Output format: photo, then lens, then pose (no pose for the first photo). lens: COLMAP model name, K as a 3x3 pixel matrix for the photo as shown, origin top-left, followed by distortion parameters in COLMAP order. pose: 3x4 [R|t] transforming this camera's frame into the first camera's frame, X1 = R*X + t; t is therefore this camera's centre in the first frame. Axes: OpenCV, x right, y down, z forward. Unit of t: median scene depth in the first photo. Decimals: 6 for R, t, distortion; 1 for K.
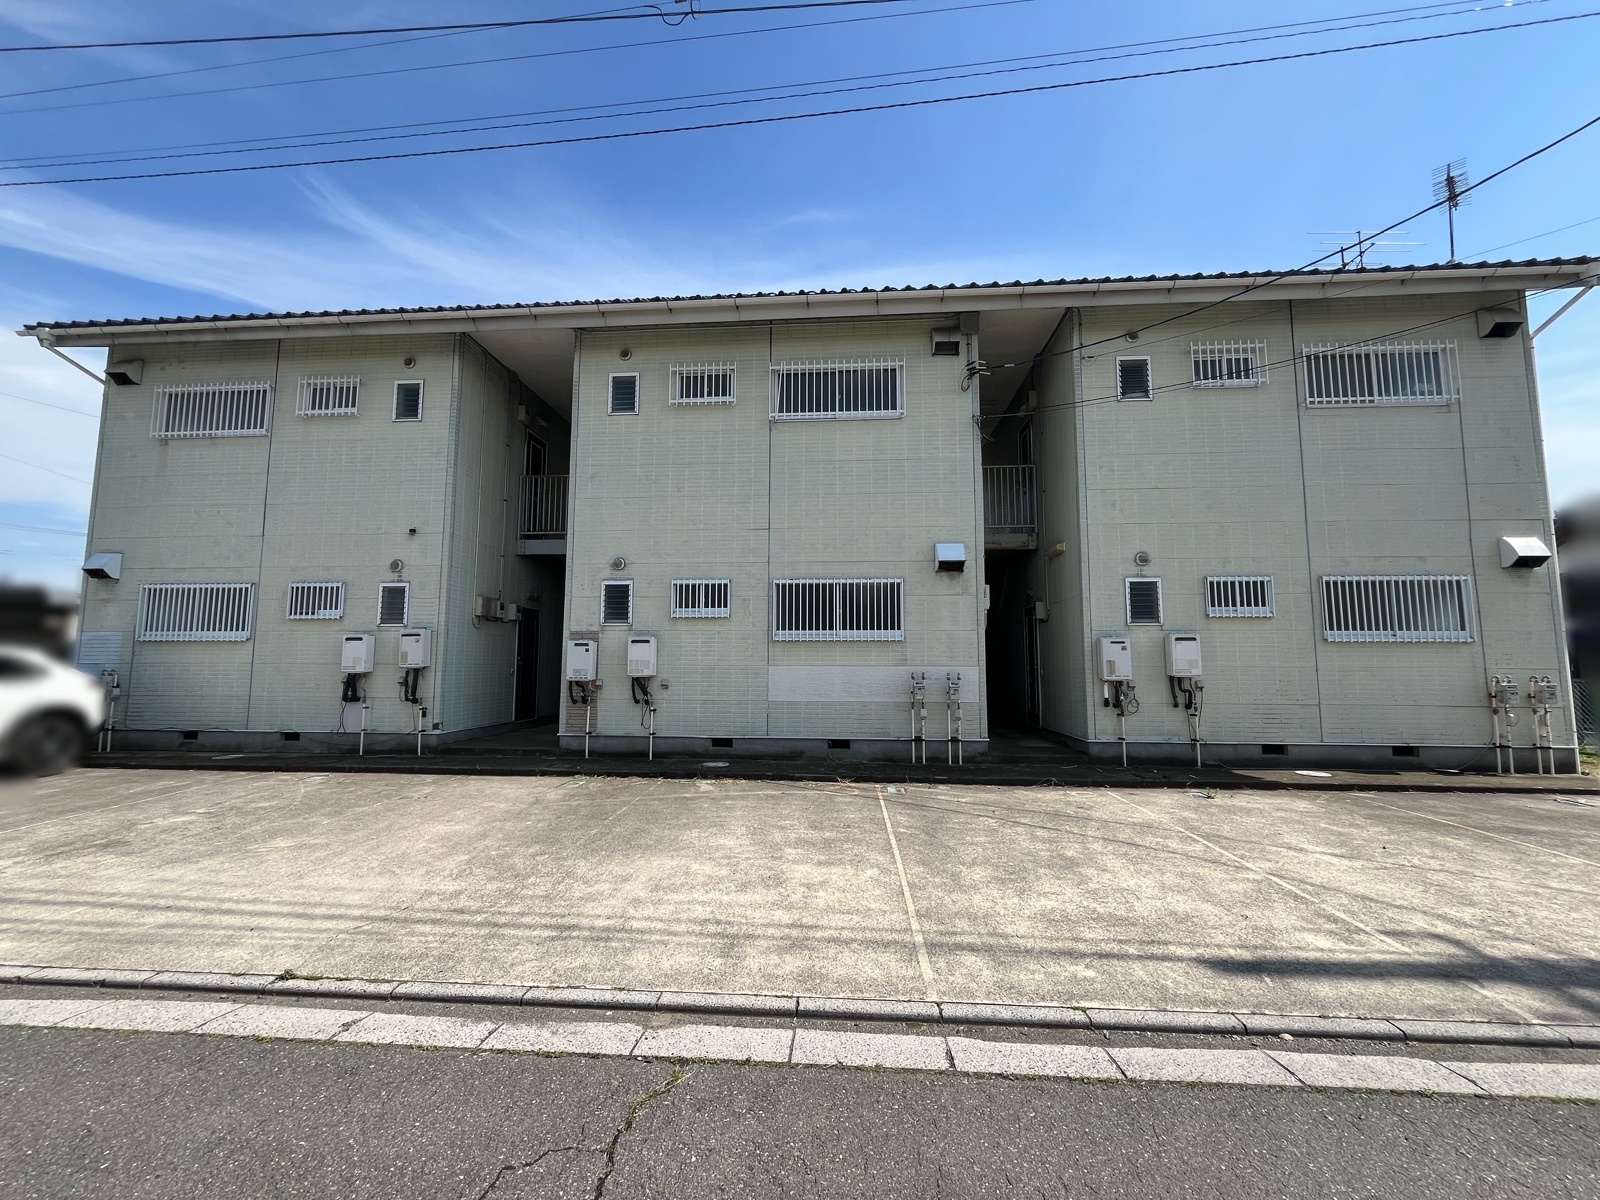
lens RADIAL K [[639.1, 0, 797.5], [0, 639.1, 600.4], [0, 0, 1]] dist [-0.000105, 0.000160]
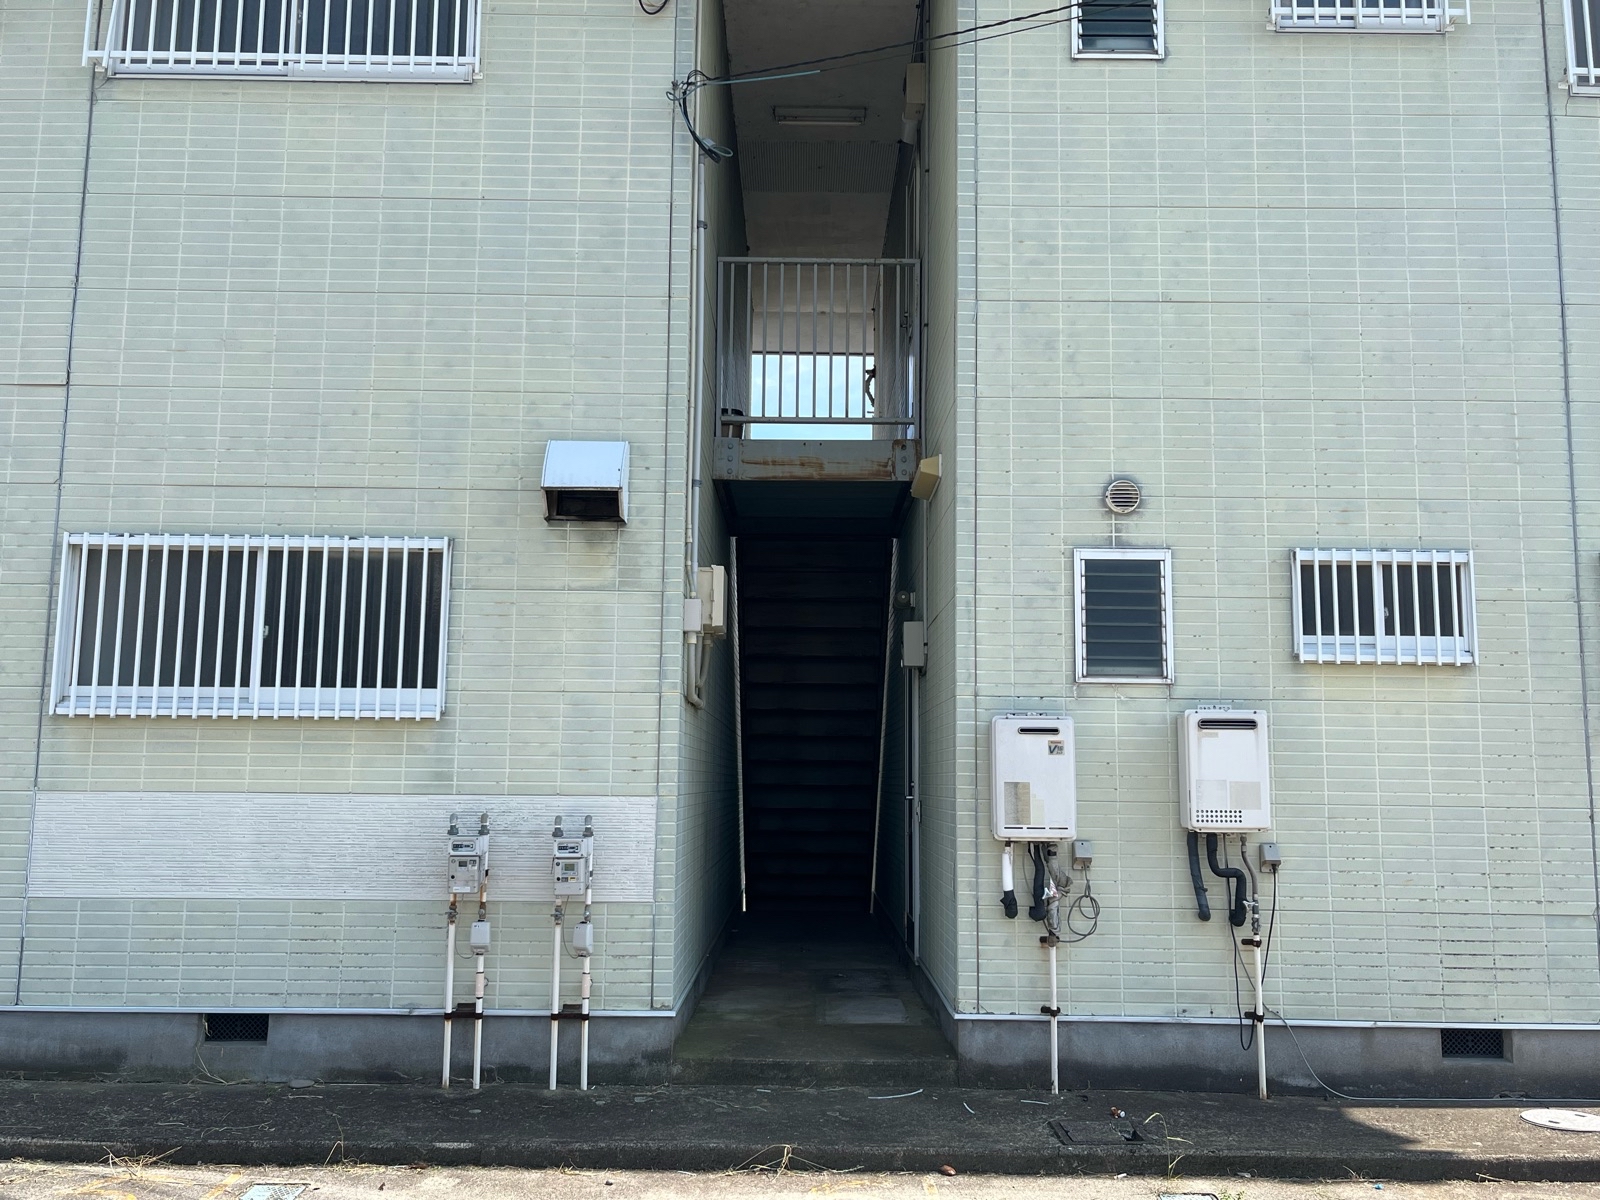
lens RADIAL K [[1366.2, 0, 800.8], [0, 1366.2, 599.7], [0, 0, 1]] dist [0.038848, -0.028061]
pose [[0.996890, 0.019372, 0.076386, 0.307072], [-0.016798, 0.999274, -0.034188, 0.021464], [-0.076993, 0.032798, 0.996492, 0.260002]]
